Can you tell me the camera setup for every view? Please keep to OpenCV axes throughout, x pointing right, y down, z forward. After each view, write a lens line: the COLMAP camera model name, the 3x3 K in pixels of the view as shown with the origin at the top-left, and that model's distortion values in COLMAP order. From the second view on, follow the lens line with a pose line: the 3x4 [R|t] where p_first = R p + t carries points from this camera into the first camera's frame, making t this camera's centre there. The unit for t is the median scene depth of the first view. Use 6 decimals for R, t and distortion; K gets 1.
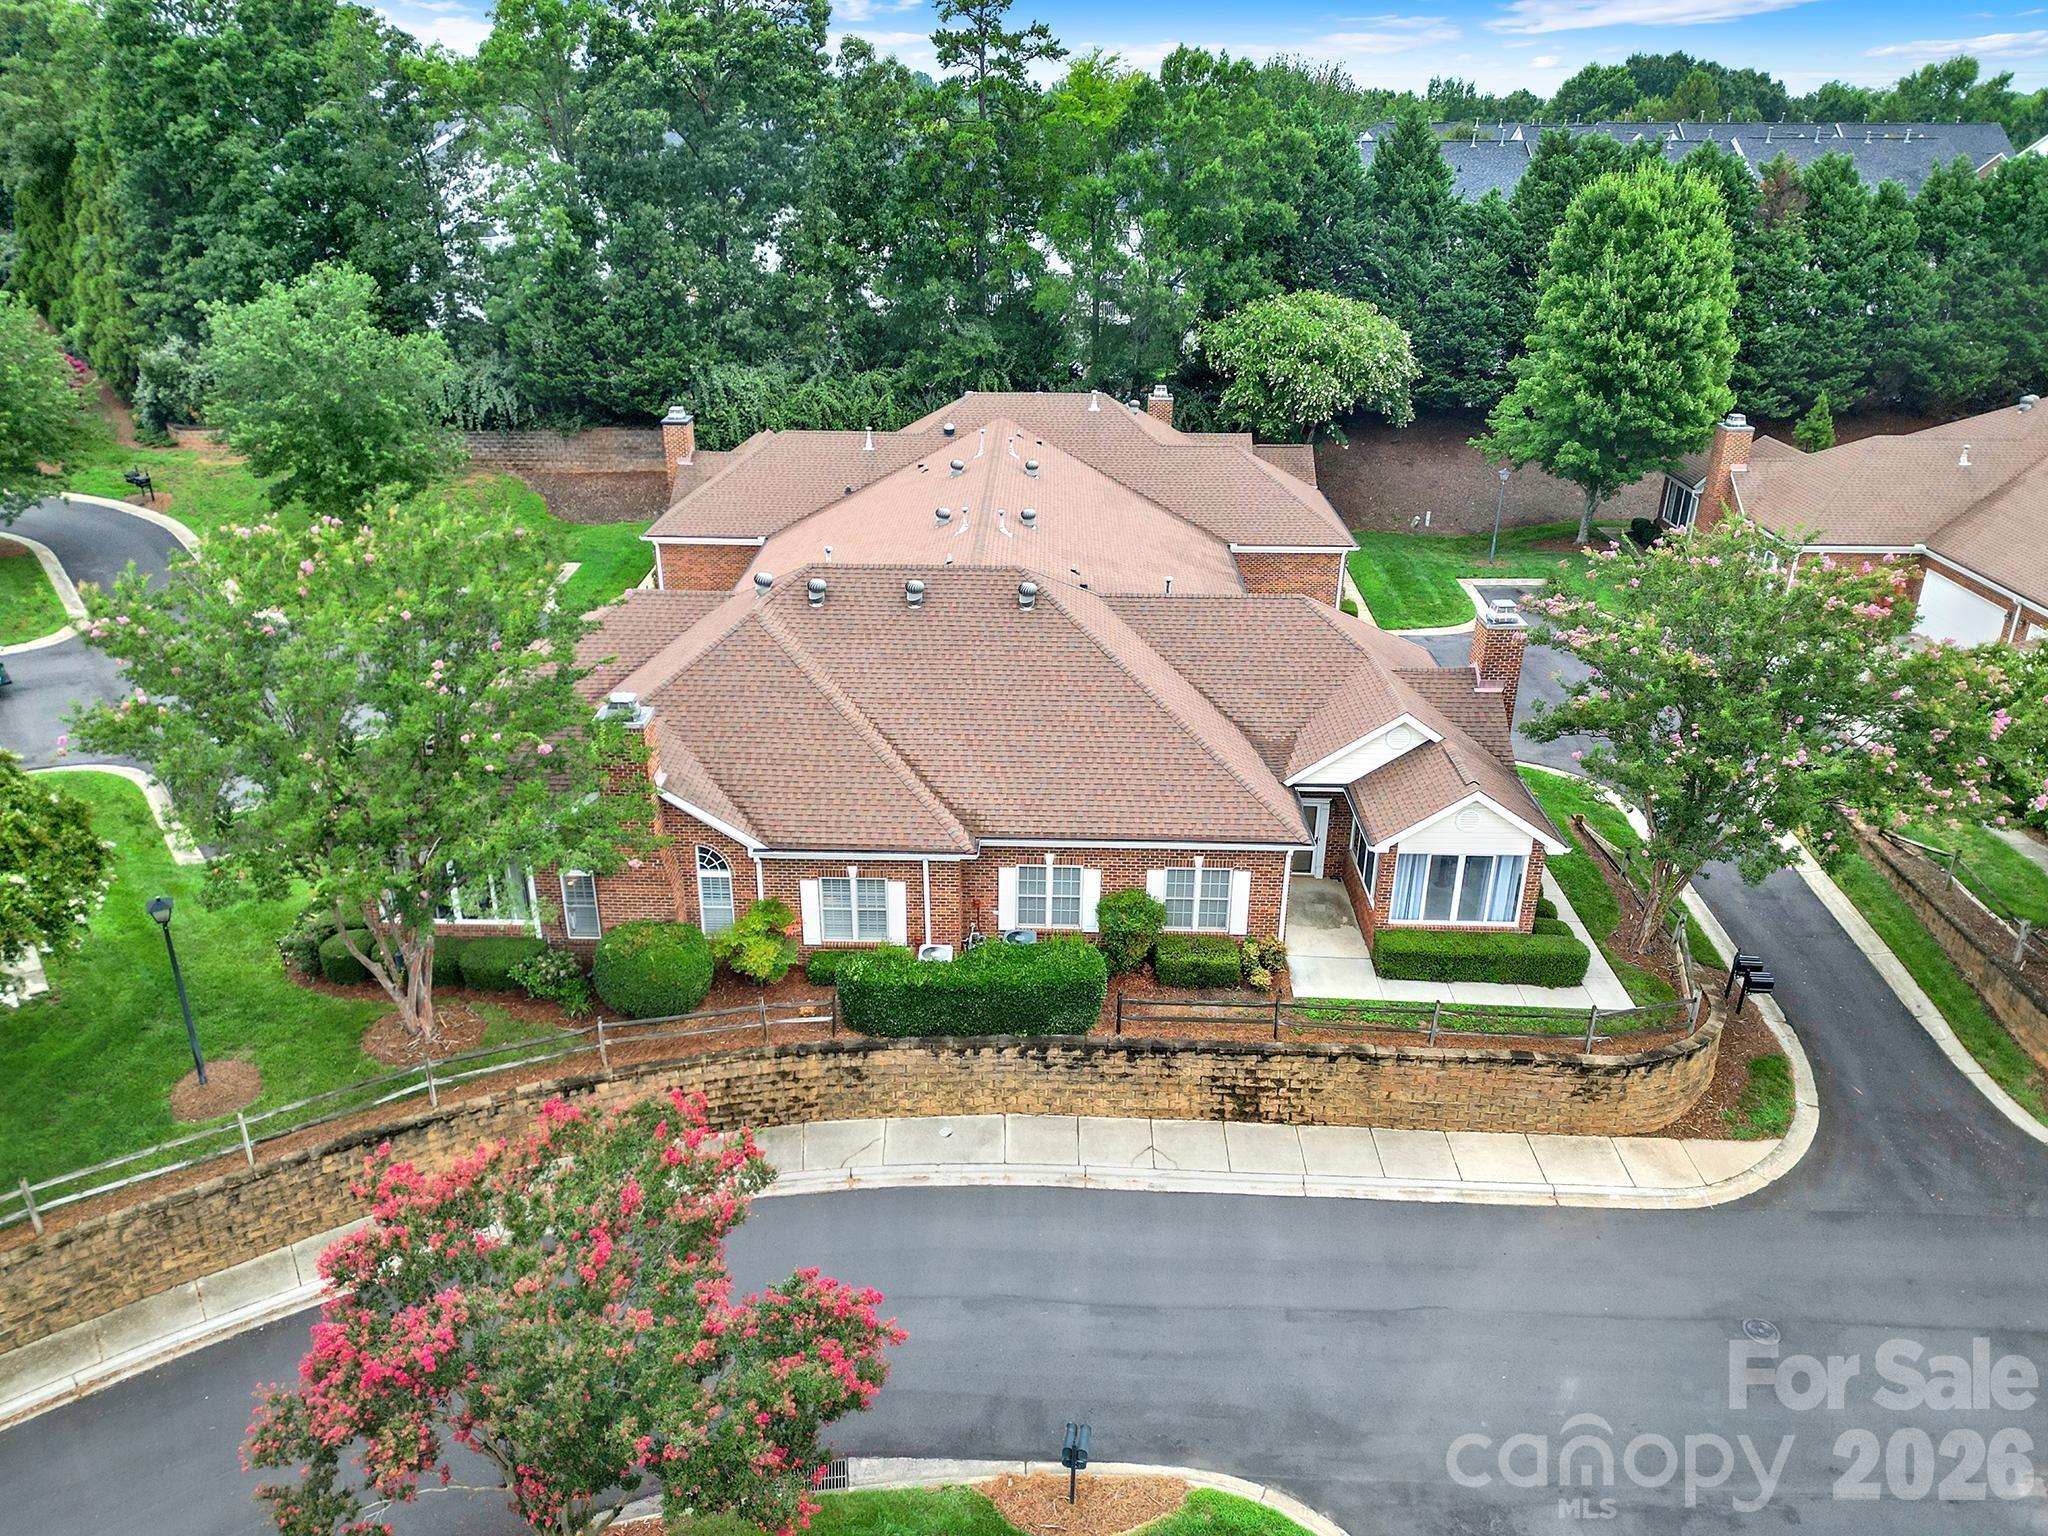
lens RADIAL K [[1411.5, 0, 999.5], [0, 1411.5, 770.0], [0, 0, 1]] dist [0.124533, -0.124284]
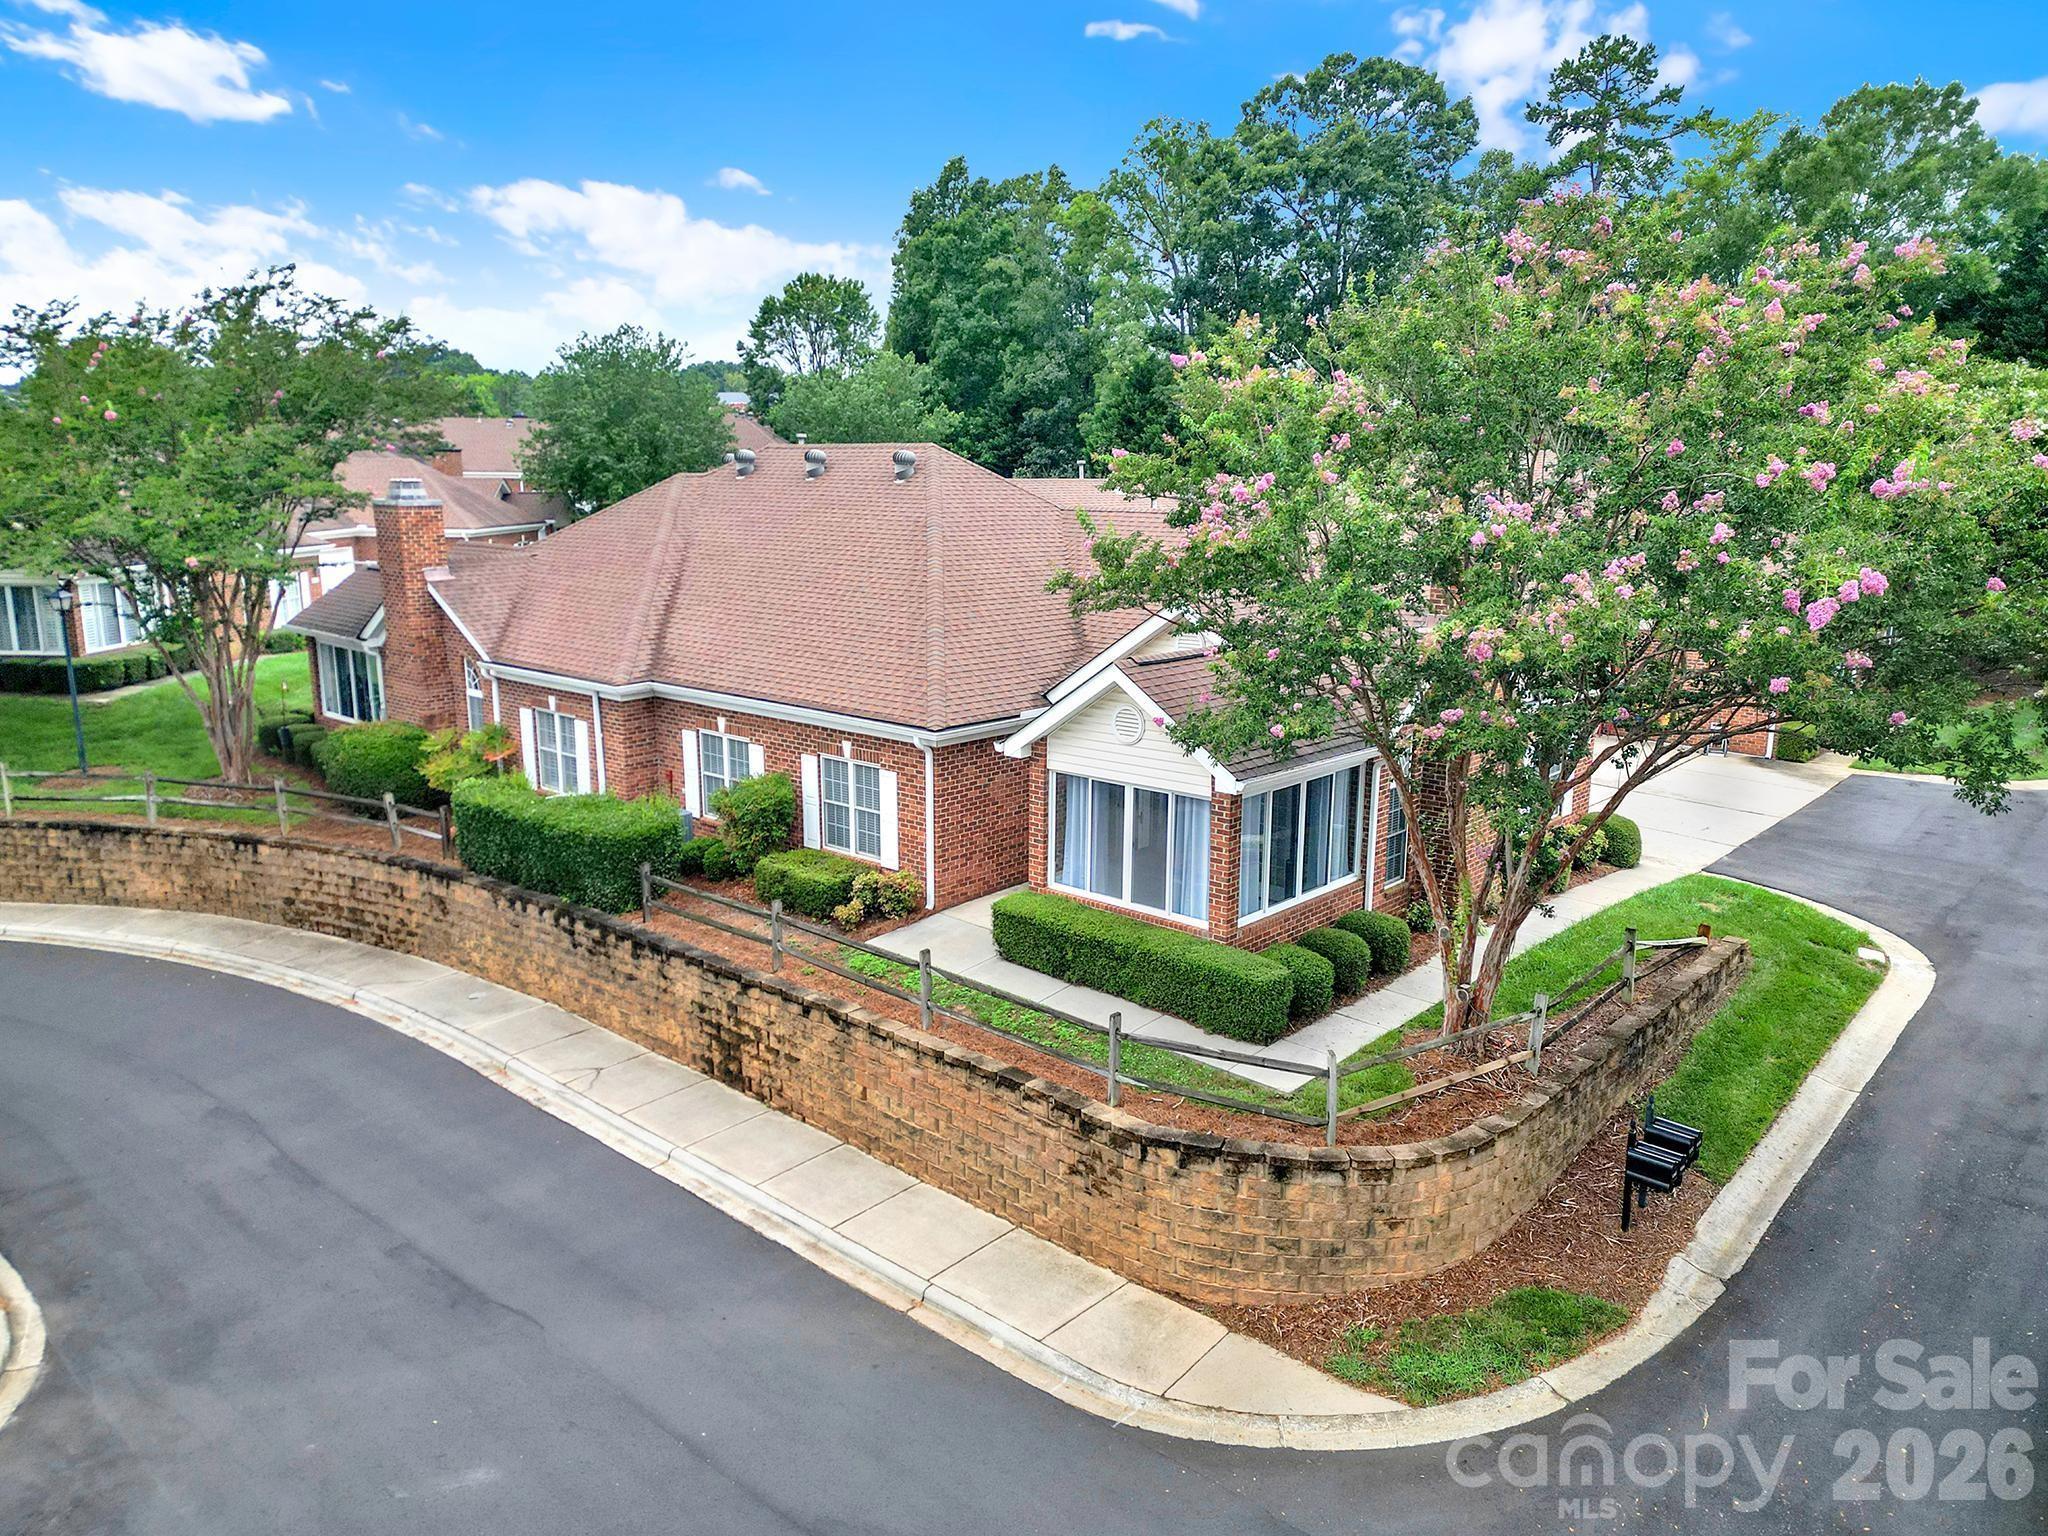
lens RADIAL K [[1411.5, 0, 999.5], [0, 1411.5, 770.0], [0, 0, 1]] dist [0.124533, -0.124284]
pose [[0.761331, 0.133765, -0.634415, 0.704013], [-0.264575, 0.957407, -0.115637, 0.146375], [0.591925, 0.255888, 0.764294, 0.513637]]
